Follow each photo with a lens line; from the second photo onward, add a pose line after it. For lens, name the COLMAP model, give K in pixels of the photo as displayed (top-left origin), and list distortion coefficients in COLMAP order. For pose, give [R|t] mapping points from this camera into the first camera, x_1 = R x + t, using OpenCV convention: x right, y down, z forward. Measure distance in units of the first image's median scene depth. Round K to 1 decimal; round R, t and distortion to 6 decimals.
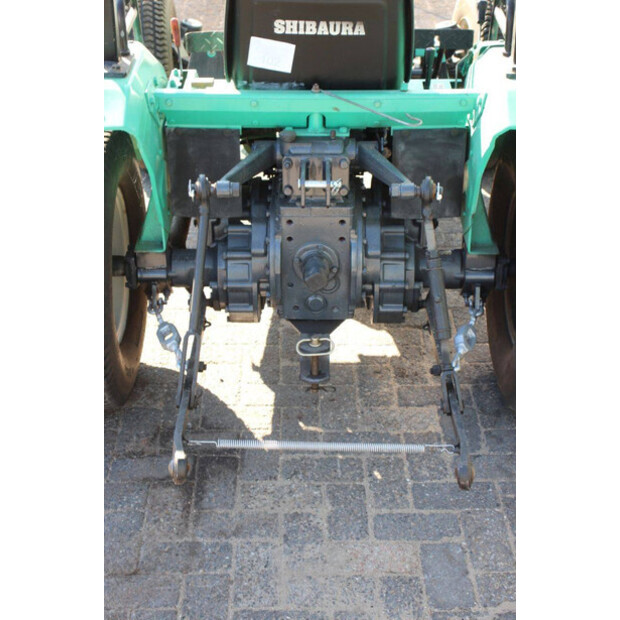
lens RADIAL K [[1134.2, 0, 311.0], [0, 1134.2, 314.1], [0, 0, 1]] dist [0.212721, 0.000000]
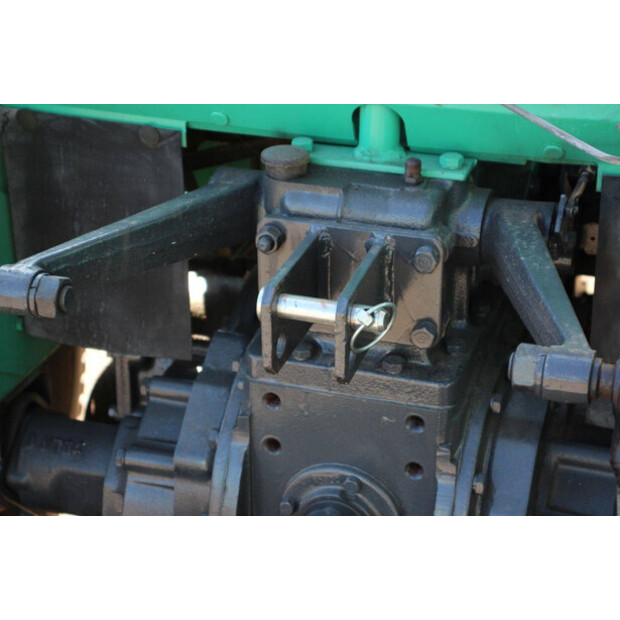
lens RADIAL K [[1454.4, 0, 313.9], [0, 1454.4, 310.0], [0, 0, 1]] dist [0.399154, 0.000000]
pose [[0.954071, 0.128955, -0.270405, 0.114495], [-0.146474, 0.988165, -0.045554, -0.090533], [0.261330, 0.083069, 0.961668, 0.566290]]
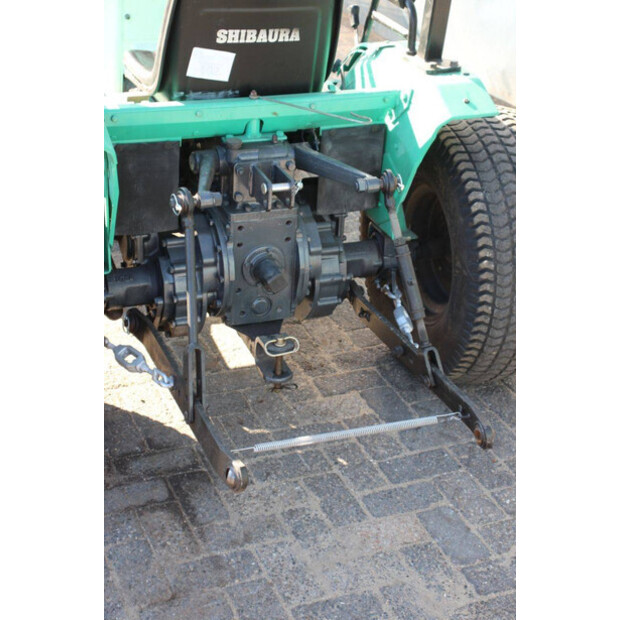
lens RADIAL K [[1179.9, 0, 315.8], [0, 1179.9, 314.4], [0, 0, 1]] dist [0.226811, 0.000000]
pose [[0.919997, -0.132680, 0.368783, -0.358592], [0.137762, 0.990385, 0.012647, -0.008991], [-0.366915, 0.039169, 0.929429, -0.000199]]
